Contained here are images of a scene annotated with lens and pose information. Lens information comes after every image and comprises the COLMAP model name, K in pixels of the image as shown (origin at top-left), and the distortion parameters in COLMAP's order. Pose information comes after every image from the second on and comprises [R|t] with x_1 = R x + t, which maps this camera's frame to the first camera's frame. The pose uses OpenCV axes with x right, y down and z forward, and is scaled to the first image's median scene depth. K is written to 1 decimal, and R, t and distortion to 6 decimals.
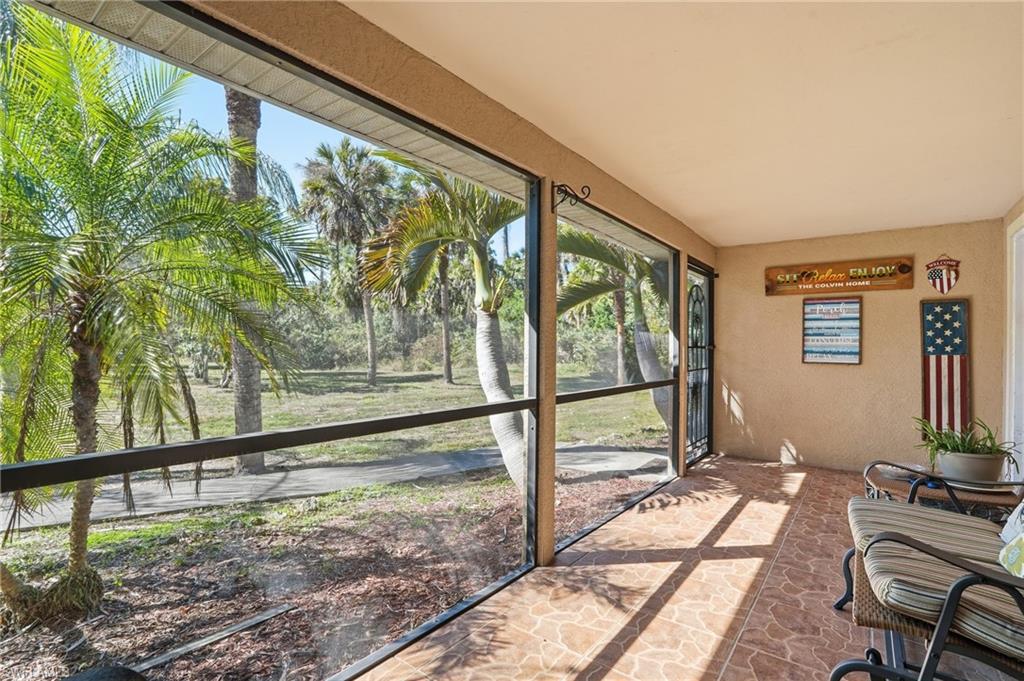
lens RADIAL K [[479.5, 0, 508.5], [0, 479.5, 343.3], [0, 0, 1]] dist [-0.038076, 0.005230]
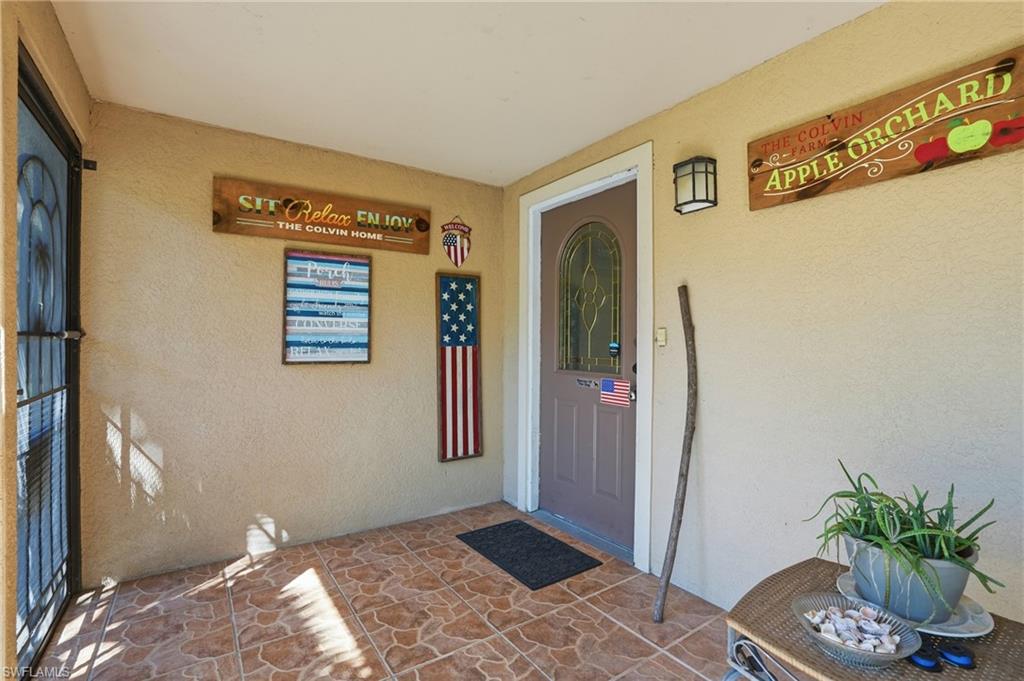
lens RADIAL K [[479.5, 0, 507.0], [0, 479.5, 337.3], [0, 0, 1]] dist [-0.038076, 0.005230]
pose [[0.298173, -0.010844, 0.954450, 0.180796], [-0.017854, 0.999697, 0.016936, -0.003811], [-0.954345, -0.022091, 0.297889, 0.622433]]
